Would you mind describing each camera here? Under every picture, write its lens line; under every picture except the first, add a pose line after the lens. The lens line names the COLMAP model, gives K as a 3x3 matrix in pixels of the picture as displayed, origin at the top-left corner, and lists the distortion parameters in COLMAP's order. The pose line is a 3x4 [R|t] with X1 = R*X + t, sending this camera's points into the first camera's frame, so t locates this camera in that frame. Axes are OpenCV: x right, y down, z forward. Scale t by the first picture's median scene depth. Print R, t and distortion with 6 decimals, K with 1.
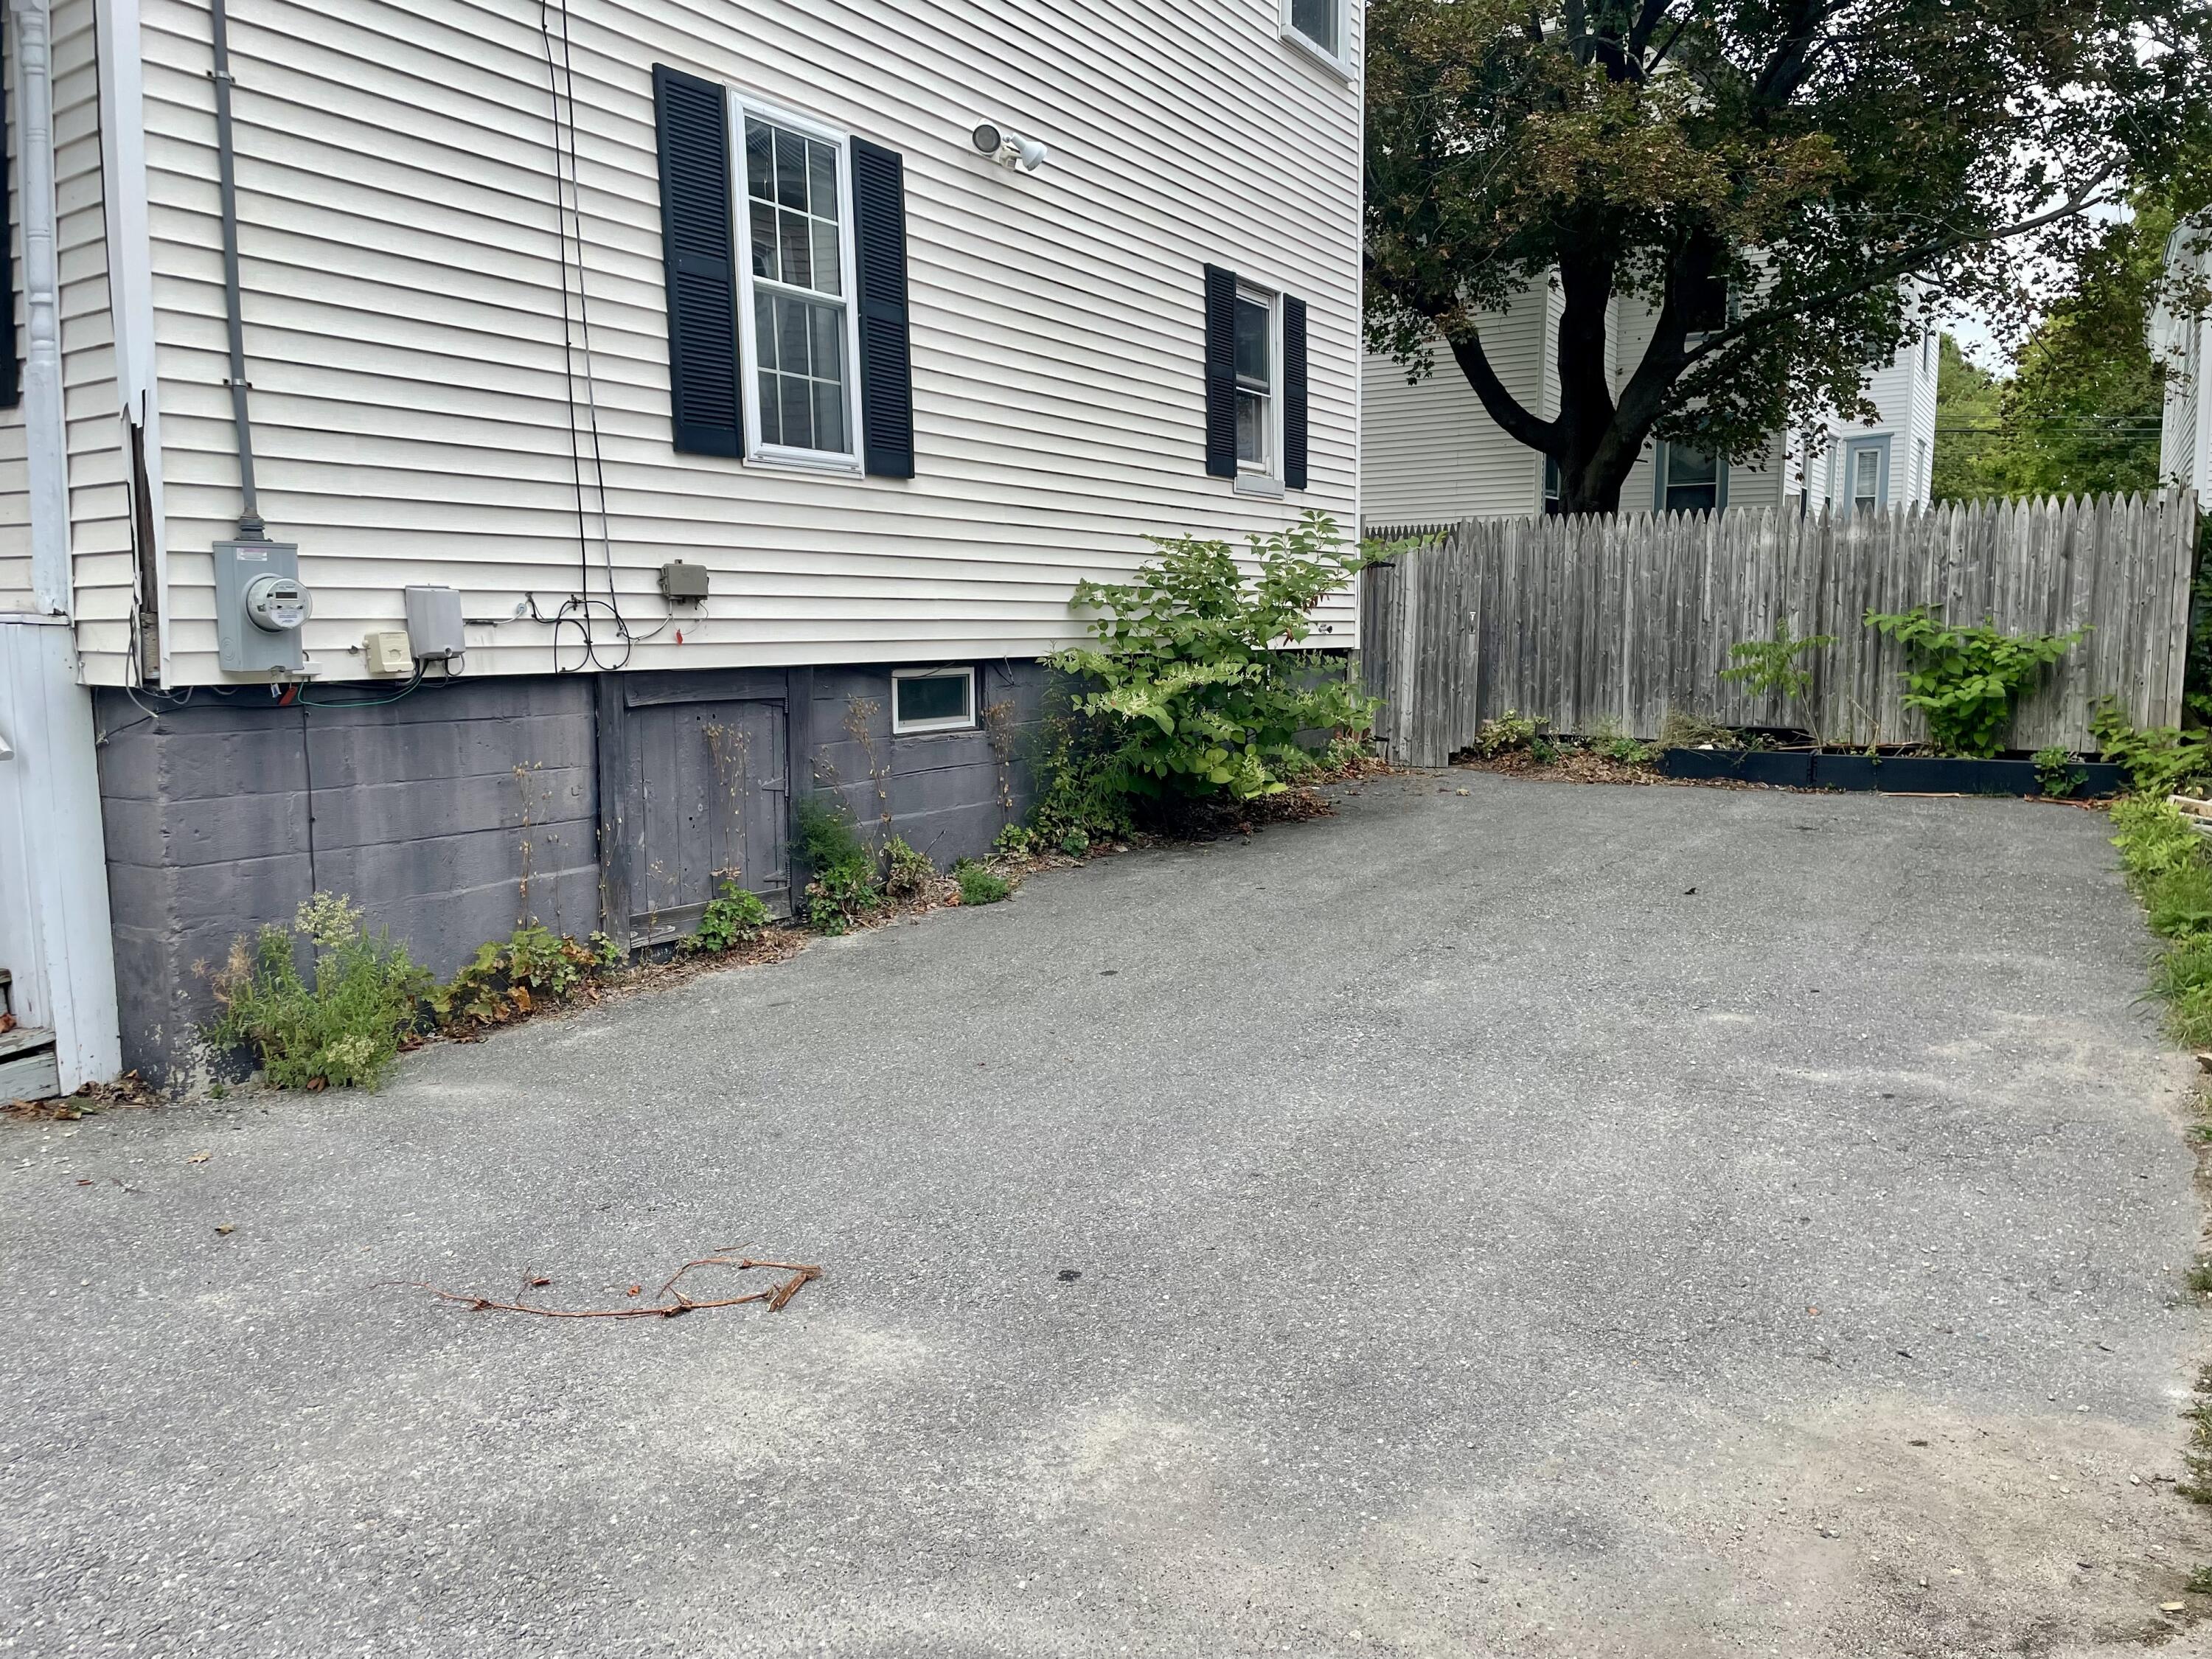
lens RADIAL K [[1682.8, 0, 1114.7], [0, 1682.8, 817.3], [0, 0, 1]] dist [0.094781, -0.123663]
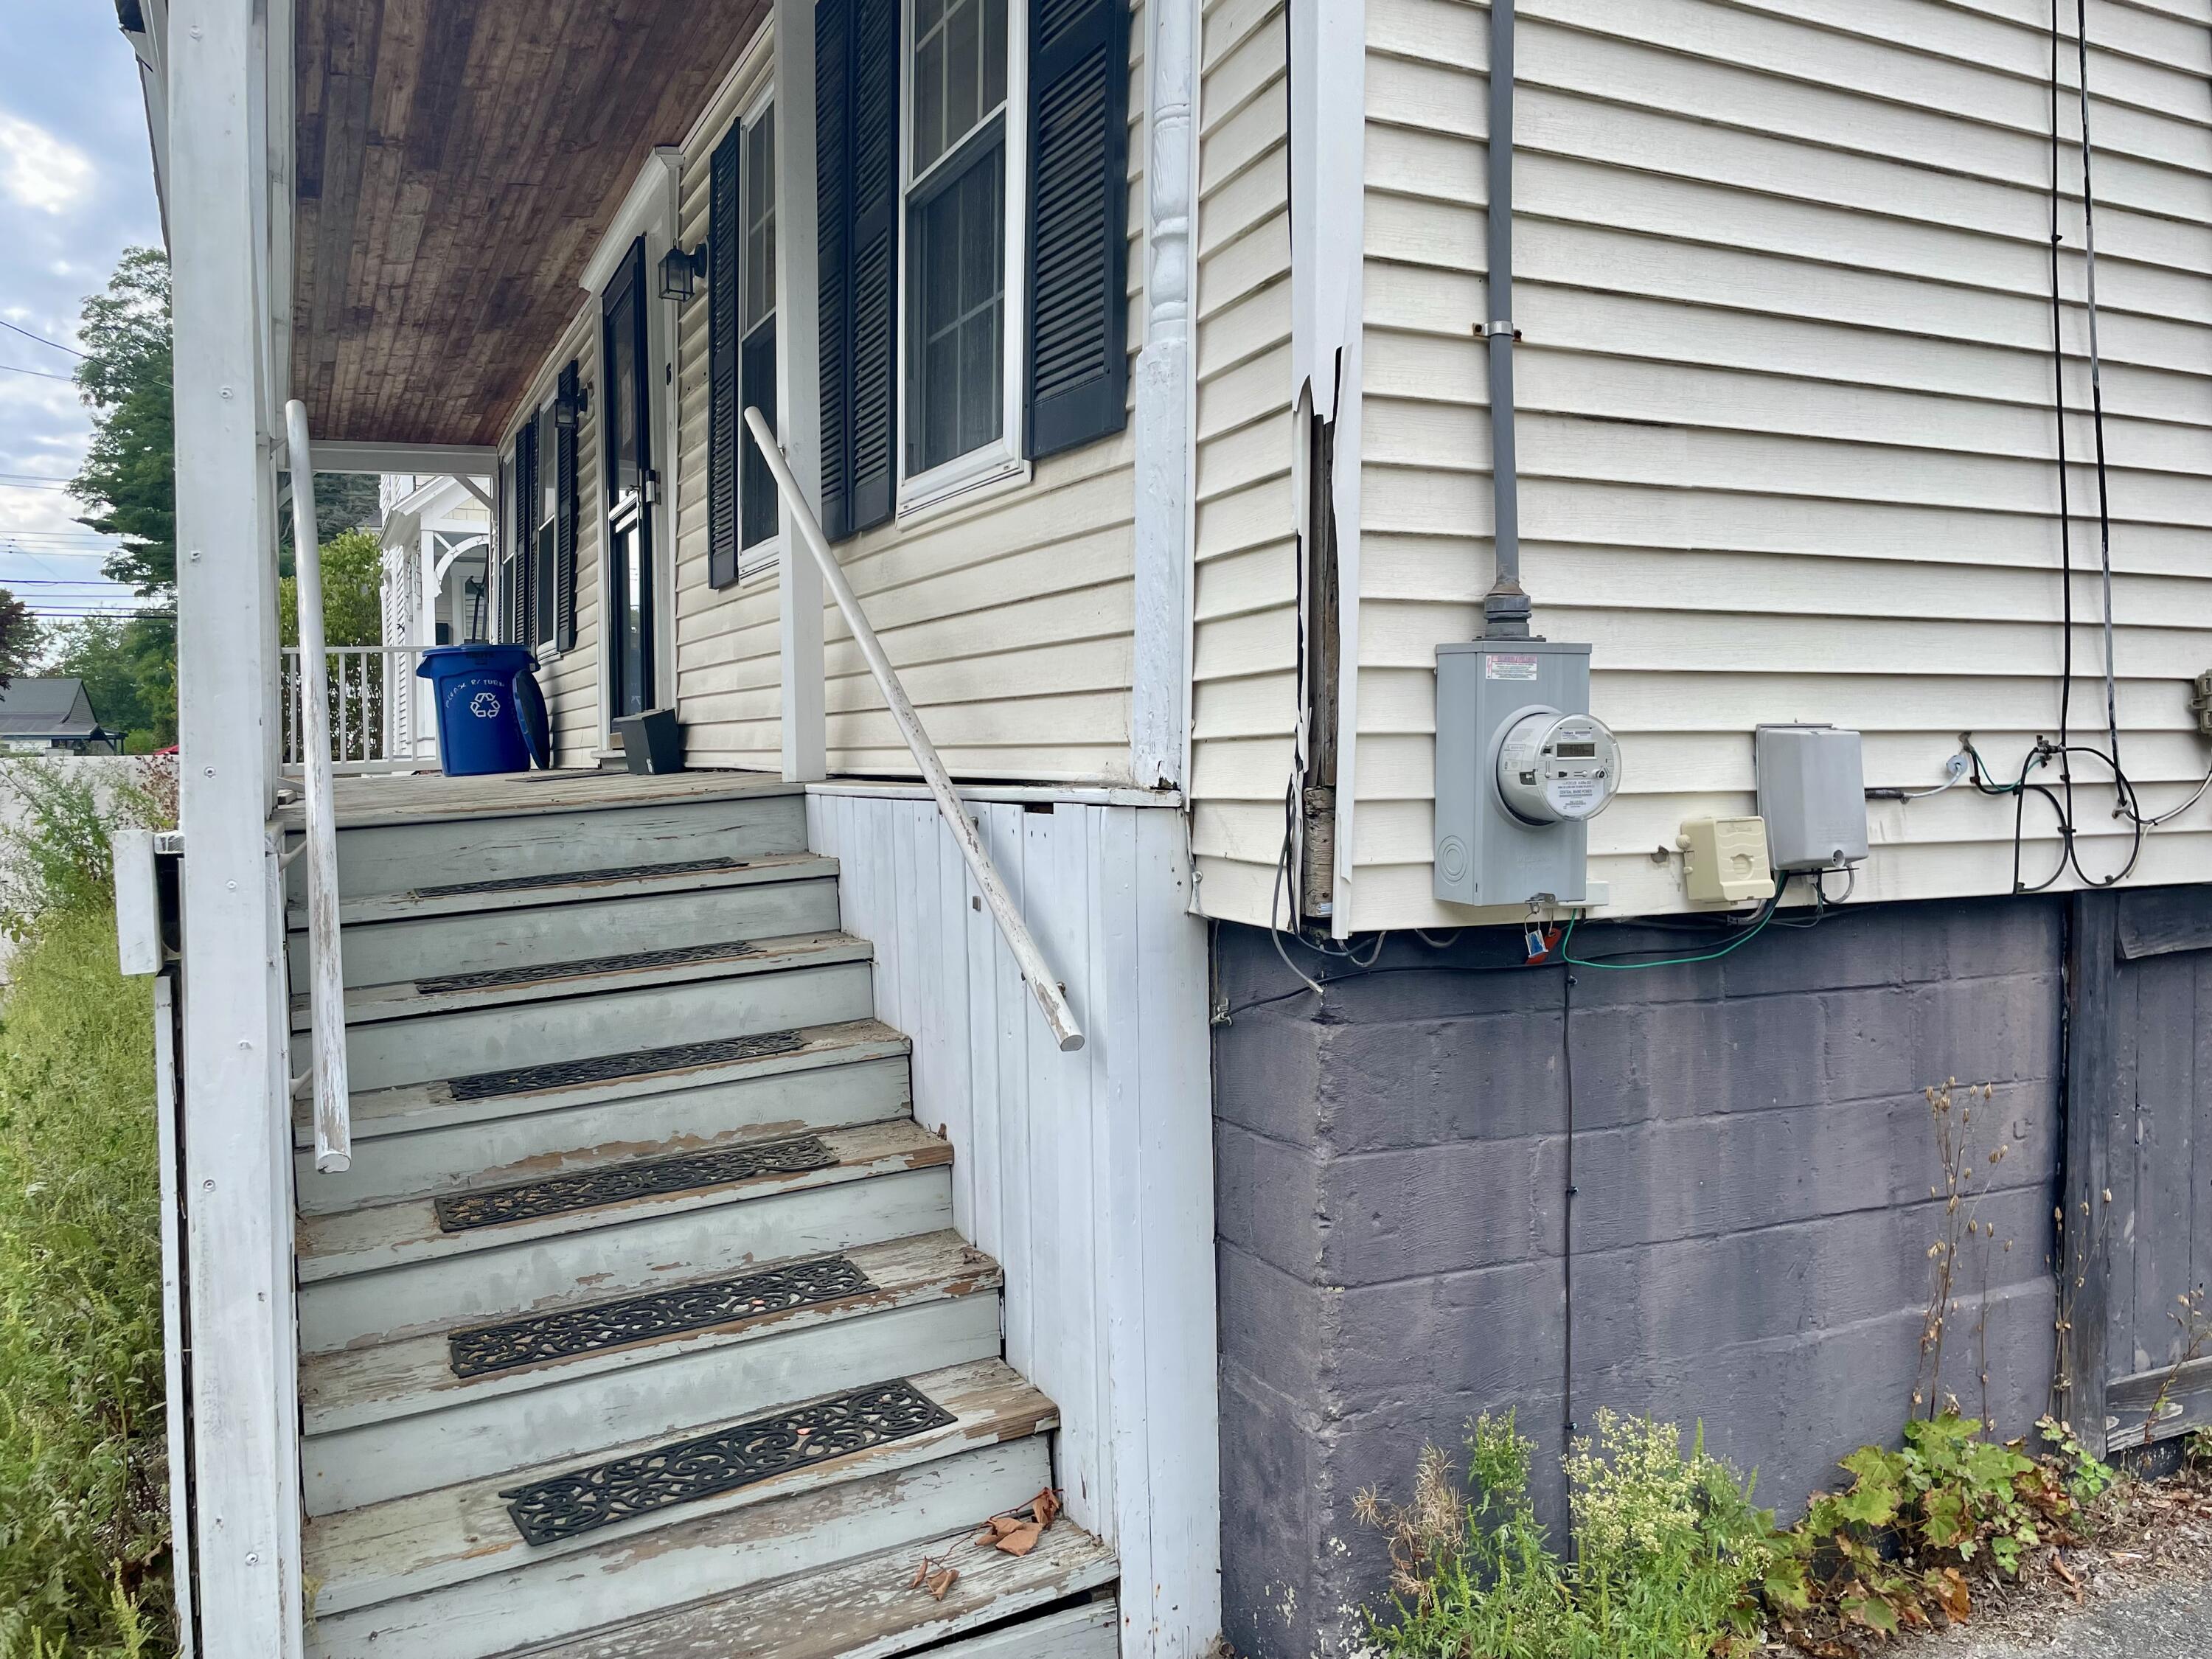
lens RADIAL K [[1682.3, 0, 1106.0], [0, 1682.3, 829.5], [0, 0, 1]] dist [0.095094, -0.128469]
pose [[0.839602, 0.017780, -0.542912, -0.331497], [-0.057034, 0.996825, -0.055558, -0.072587], [0.540200, 0.077611, 0.837950, 0.525228]]
